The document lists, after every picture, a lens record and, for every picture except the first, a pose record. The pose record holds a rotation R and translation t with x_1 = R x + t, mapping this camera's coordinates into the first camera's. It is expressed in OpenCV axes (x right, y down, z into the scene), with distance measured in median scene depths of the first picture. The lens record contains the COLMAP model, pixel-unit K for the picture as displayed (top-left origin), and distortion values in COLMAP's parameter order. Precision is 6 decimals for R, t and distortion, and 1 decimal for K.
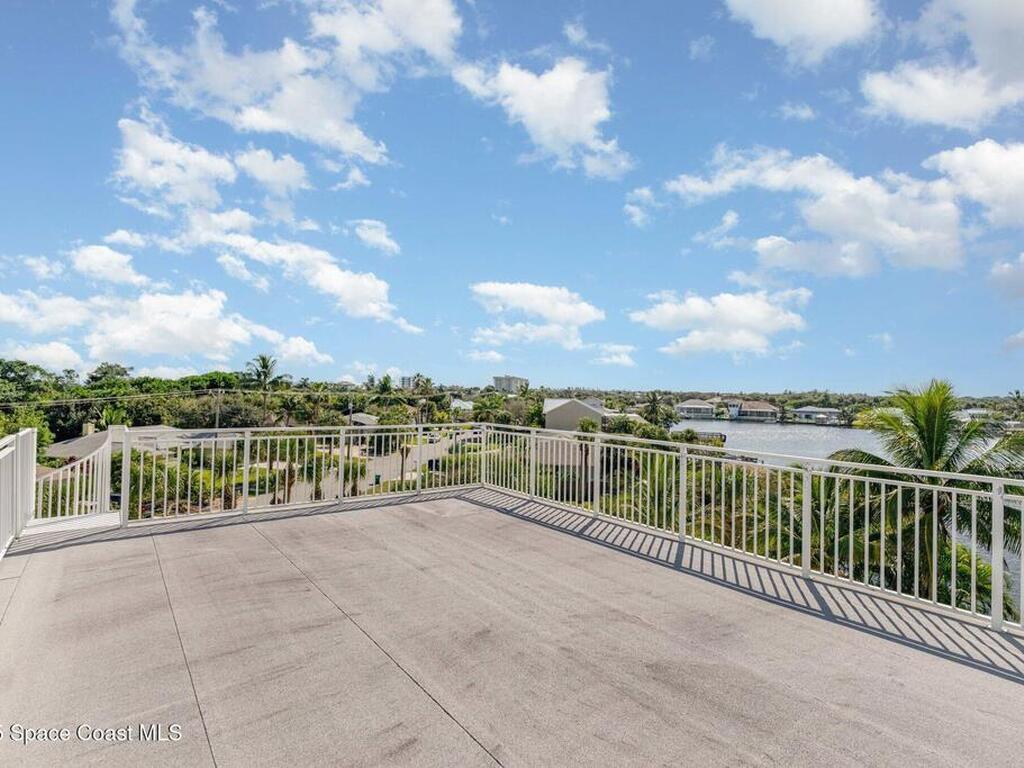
lens RADIAL K [[510.6, 0, 517.7], [0, 510.6, 381.2], [0, 0, 1]] dist [0.000531, 0.000087]
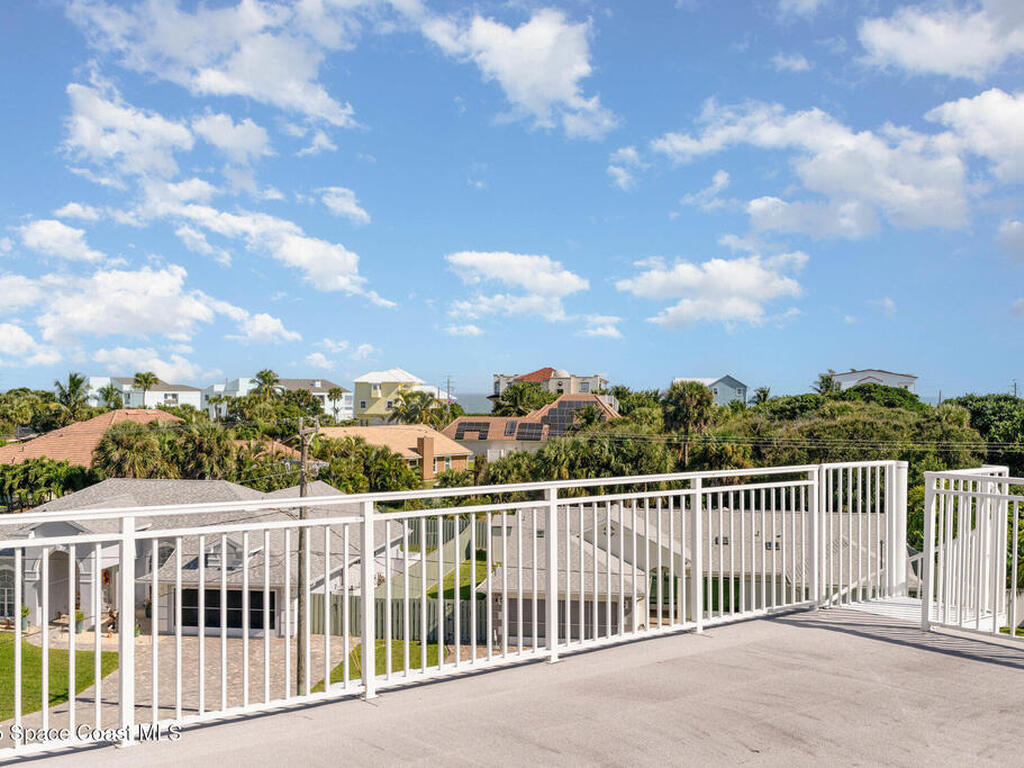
lens RADIAL K [[1048.1, 0, 510.2], [0, 1048.1, 387.0], [0, 0, 1]] dist [-0.002562, 0.000000]
pose [[0.999623, -0.017519, -0.021132, 0.062846], [0.017983, 0.999597, 0.021961, 0.014416], [0.020739, -0.022333, 0.999535, -0.932304]]
